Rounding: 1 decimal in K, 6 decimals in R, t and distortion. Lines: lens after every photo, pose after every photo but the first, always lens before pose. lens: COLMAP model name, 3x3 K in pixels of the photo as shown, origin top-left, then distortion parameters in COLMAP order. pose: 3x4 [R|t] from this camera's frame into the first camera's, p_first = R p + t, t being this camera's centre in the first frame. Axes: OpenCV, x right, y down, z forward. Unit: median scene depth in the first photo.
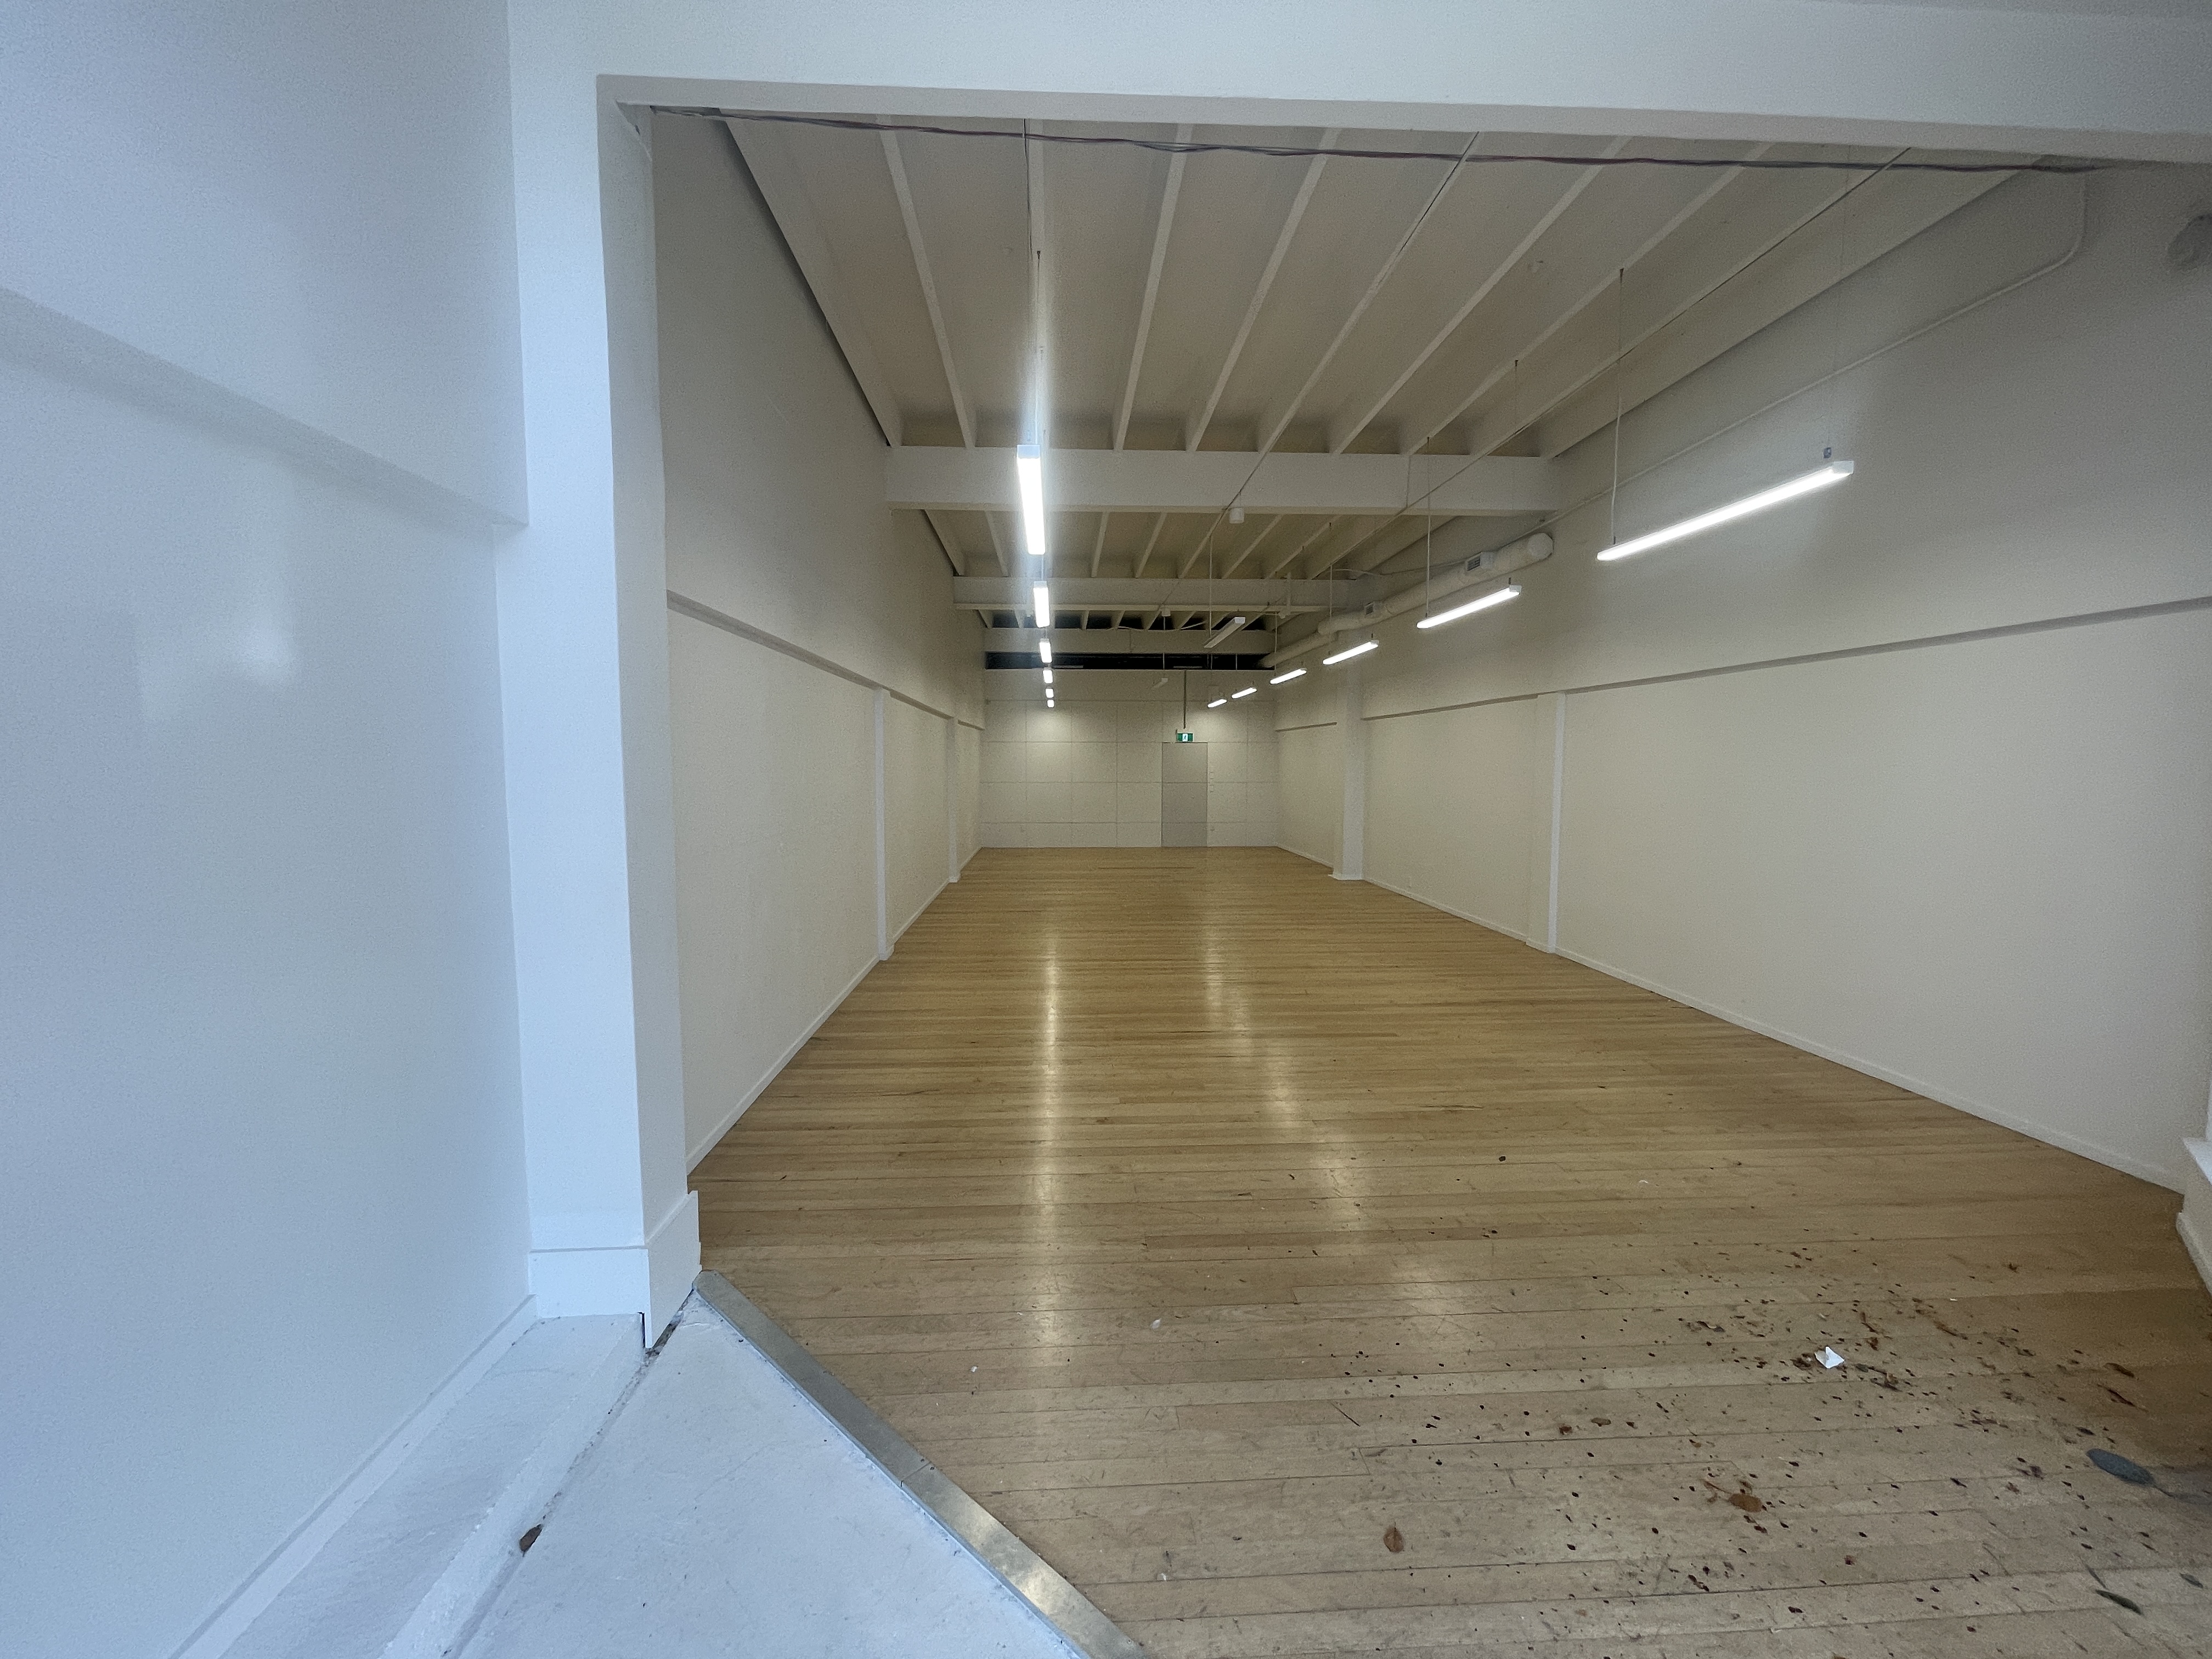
lens RADIAL K [[893.3, 0, 1096.0], [0, 893.3, 828.5], [0, 0, 1]] dist [0.002612, -0.000675]
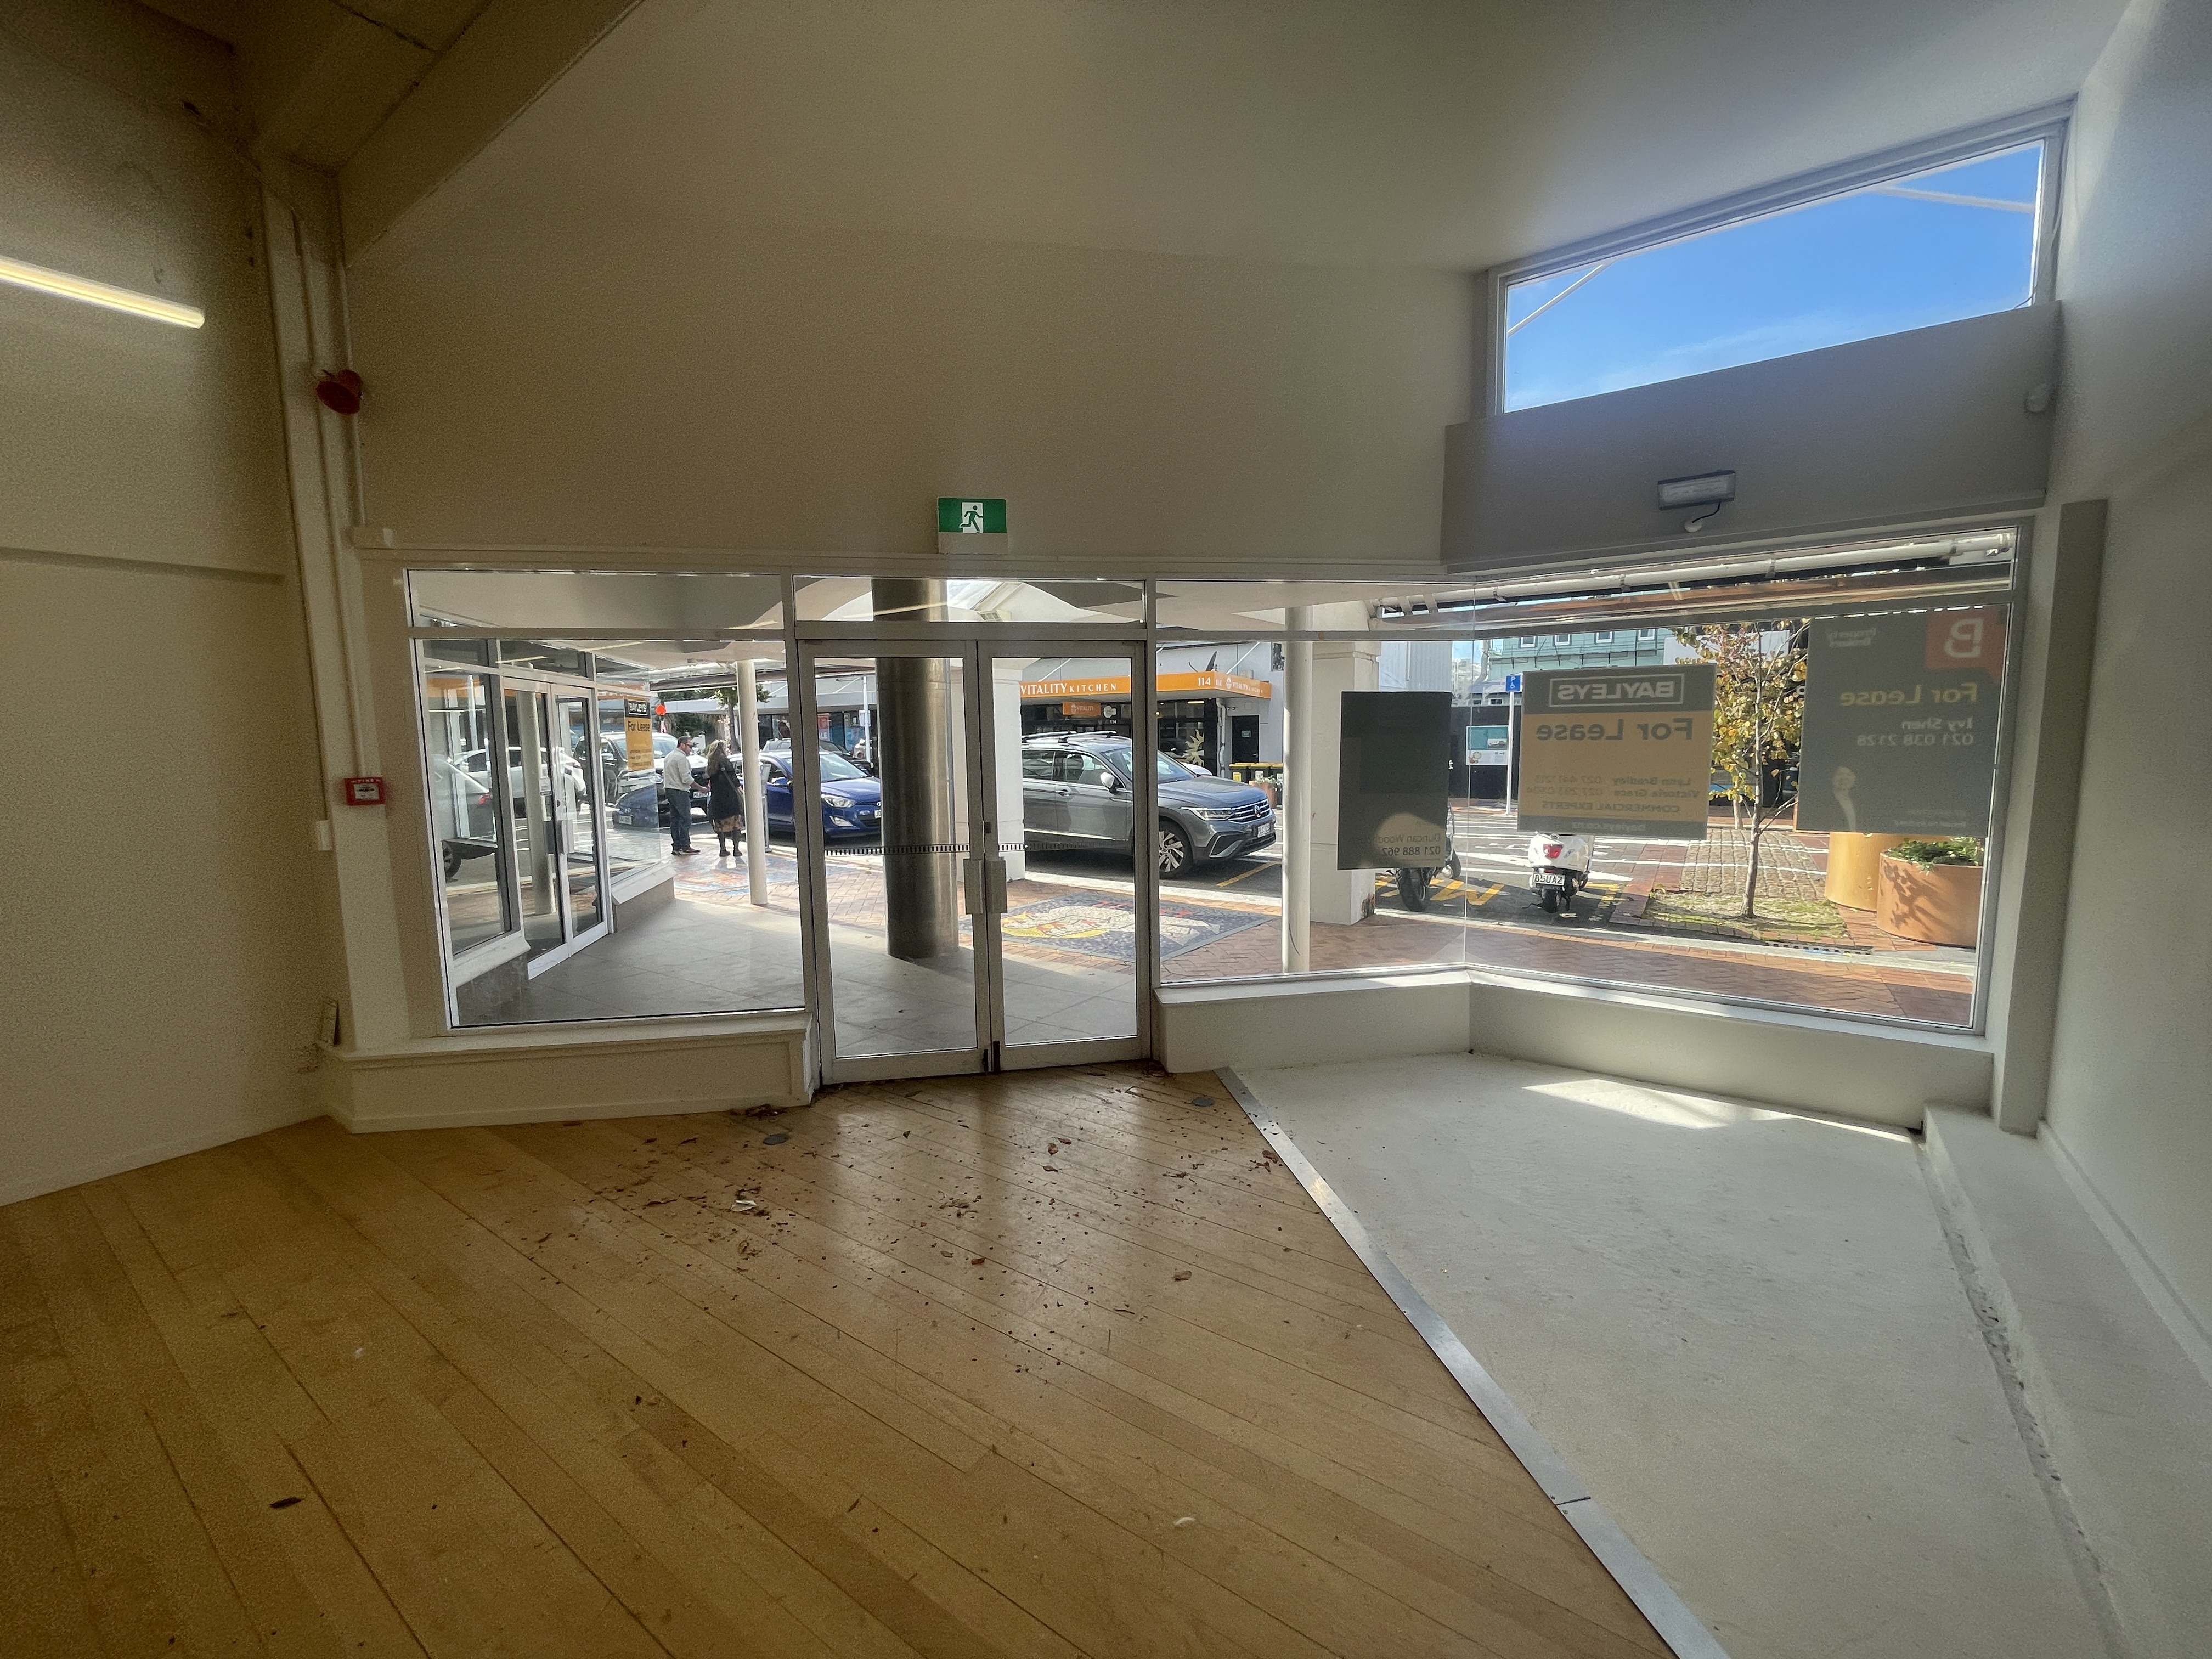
lens RADIAL K [[893.3, 0, 1093.5], [0, 893.3, 826.2], [0, 0, 1]] dist [0.002612, -0.000675]
pose [[-0.786582, -0.046918, 0.615701, -0.212650], [0.061596, 0.986174, 0.153841, -0.057669], [-0.614406, 0.158933, -0.772816, 1.166867]]
